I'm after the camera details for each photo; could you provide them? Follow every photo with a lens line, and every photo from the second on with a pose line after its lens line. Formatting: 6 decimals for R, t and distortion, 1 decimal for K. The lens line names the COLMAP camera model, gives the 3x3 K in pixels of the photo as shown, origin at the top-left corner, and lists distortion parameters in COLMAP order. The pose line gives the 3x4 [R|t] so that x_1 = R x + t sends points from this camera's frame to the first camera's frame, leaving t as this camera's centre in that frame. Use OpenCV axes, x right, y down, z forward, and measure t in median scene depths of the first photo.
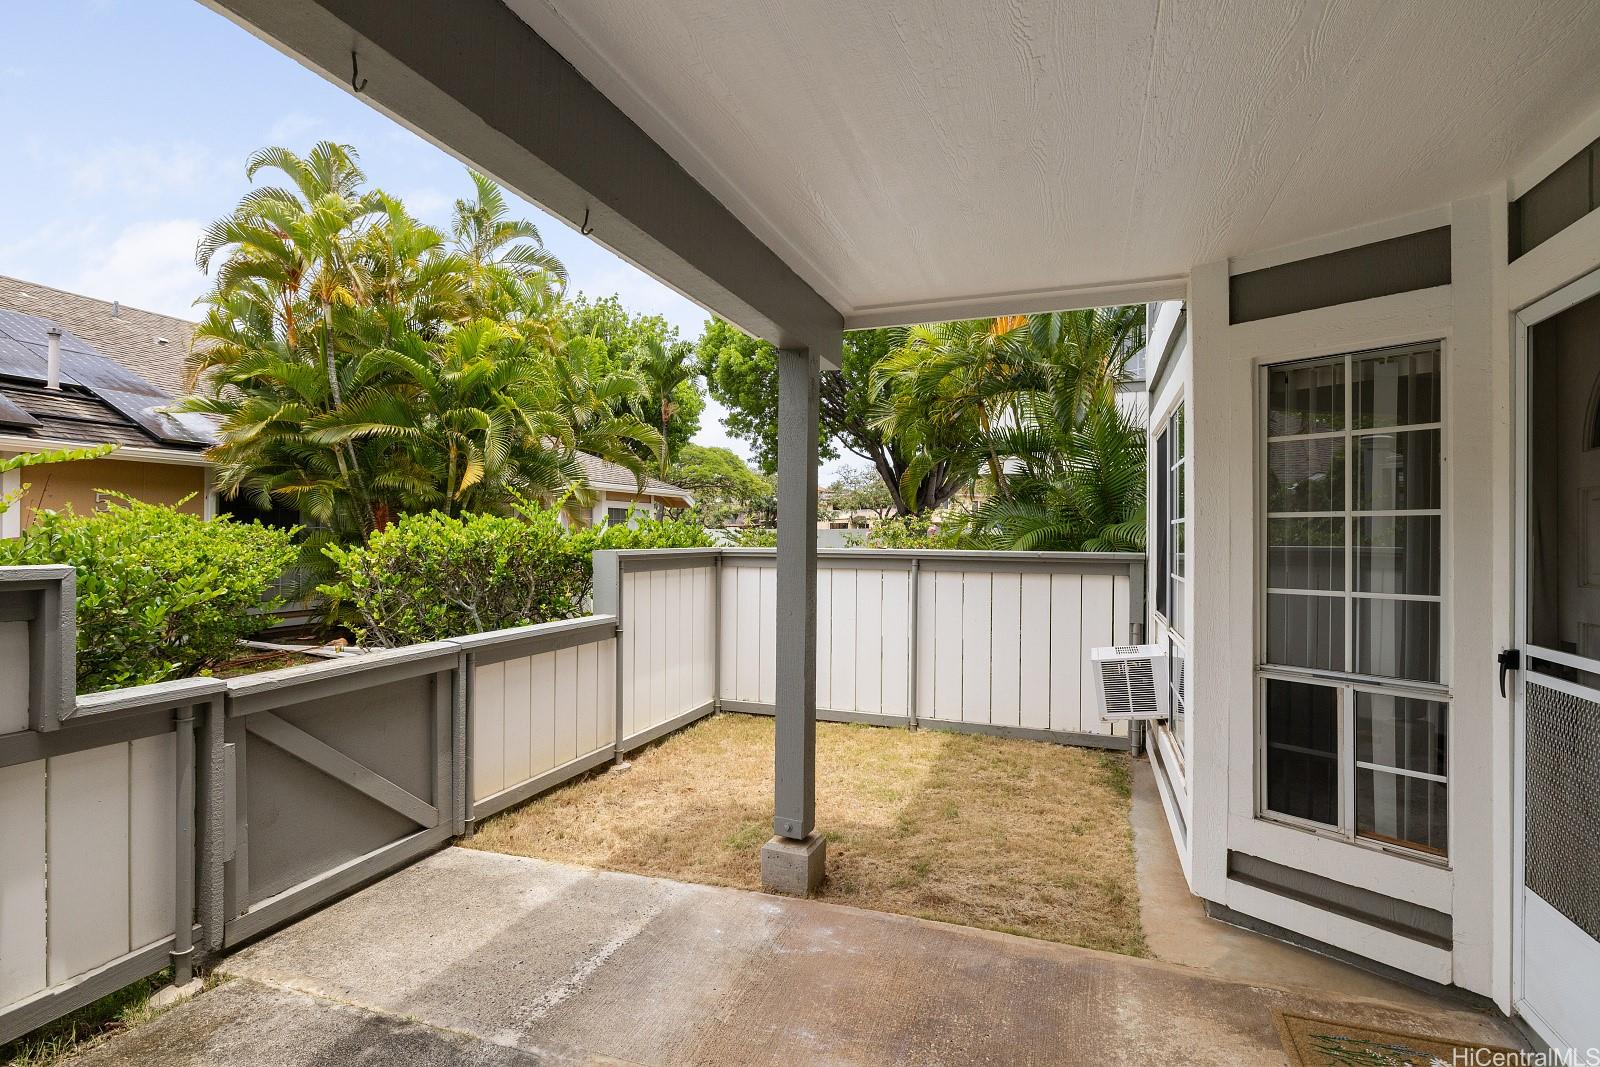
lens RADIAL K [[756.3, 0, 802.2], [0, 756.3, 532.3], [0, 0, 1]] dist [-0.003752, 0.000884]
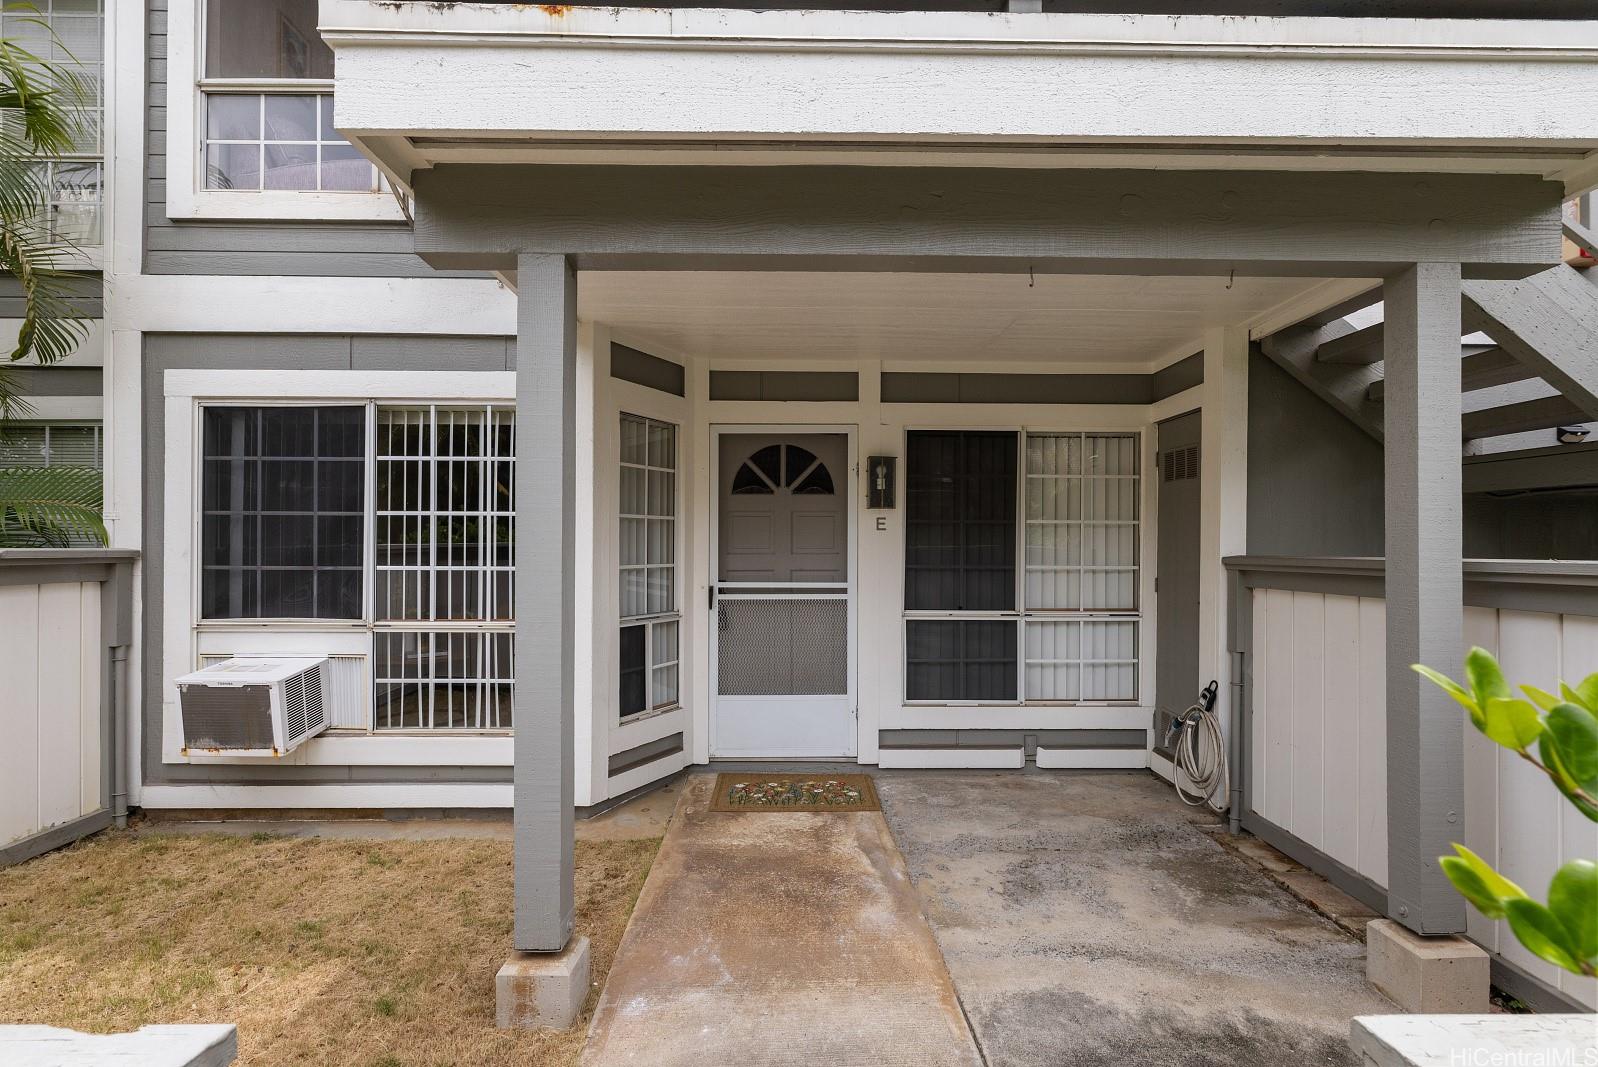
lens RADIAL K [[755.4, 0, 800.1], [0, 755.4, 545.5], [0, 0, 1]] dist [-0.003752, 0.000884]
pose [[-0.356003, -0.000031, 0.934485, -0.963753], [-0.007628, 0.999967, -0.002873, 0.041366], [-0.934454, -0.008151, -0.355992, 1.330776]]
